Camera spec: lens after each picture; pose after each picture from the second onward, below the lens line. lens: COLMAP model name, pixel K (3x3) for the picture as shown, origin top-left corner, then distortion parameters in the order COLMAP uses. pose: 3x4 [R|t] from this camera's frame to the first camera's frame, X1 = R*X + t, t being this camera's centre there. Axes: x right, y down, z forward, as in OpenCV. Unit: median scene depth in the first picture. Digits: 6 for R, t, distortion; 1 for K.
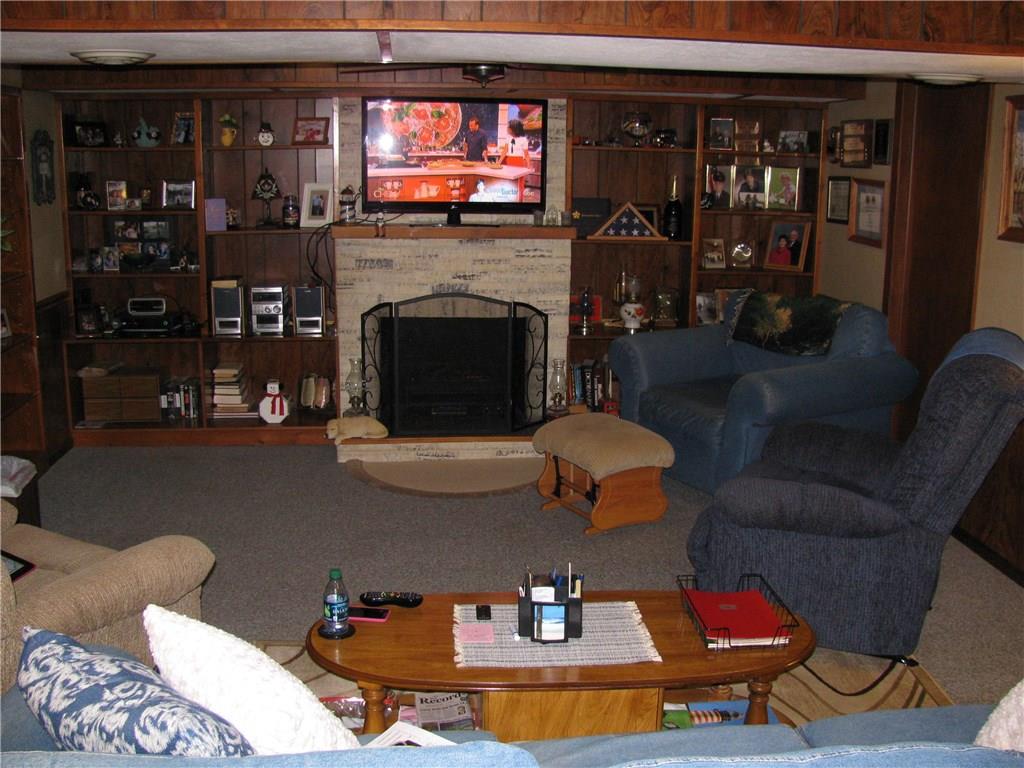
lens RADIAL K [[1057.0, 0, 525.5], [0, 1057.0, 381.3], [0, 0, 1]] dist [-0.217186, 0.255188]
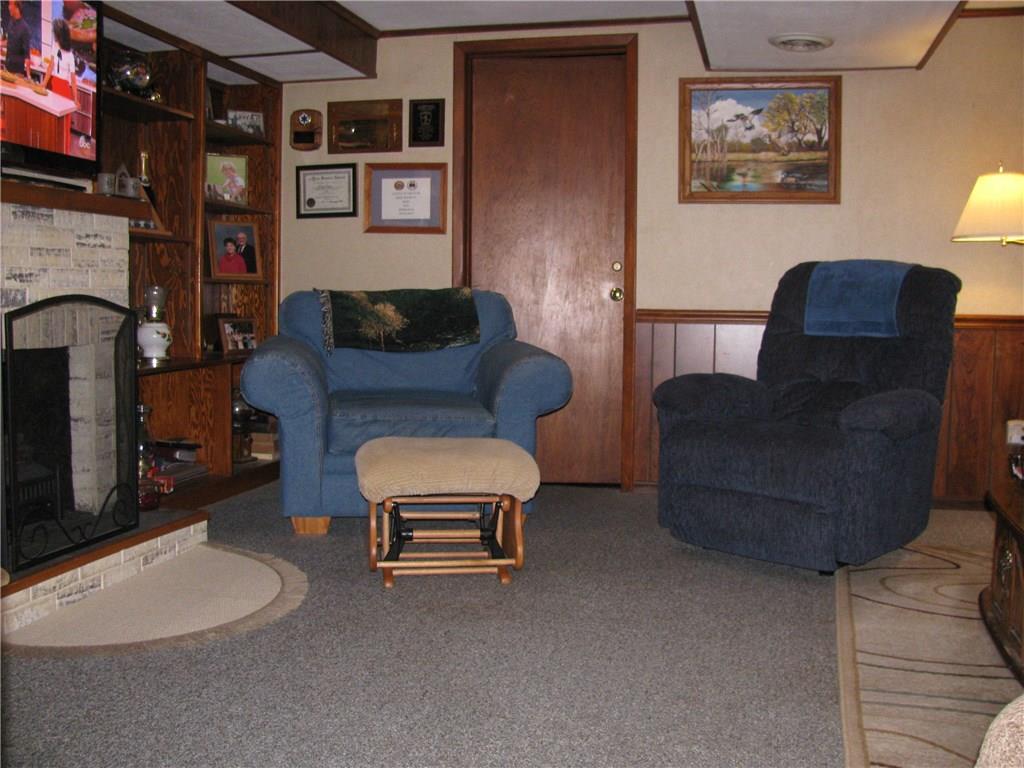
lens RADIAL K [[1057.0, 0, 525.5], [0, 1057.0, 381.3], [0, 0, 1]] dist [-0.217186, 0.255188]
pose [[0.278006, -0.080227, 0.957223, -0.503127], [0.198523, 0.979791, 0.024461, -0.005011], [-0.939841, 0.183230, 0.288314, 0.603947]]
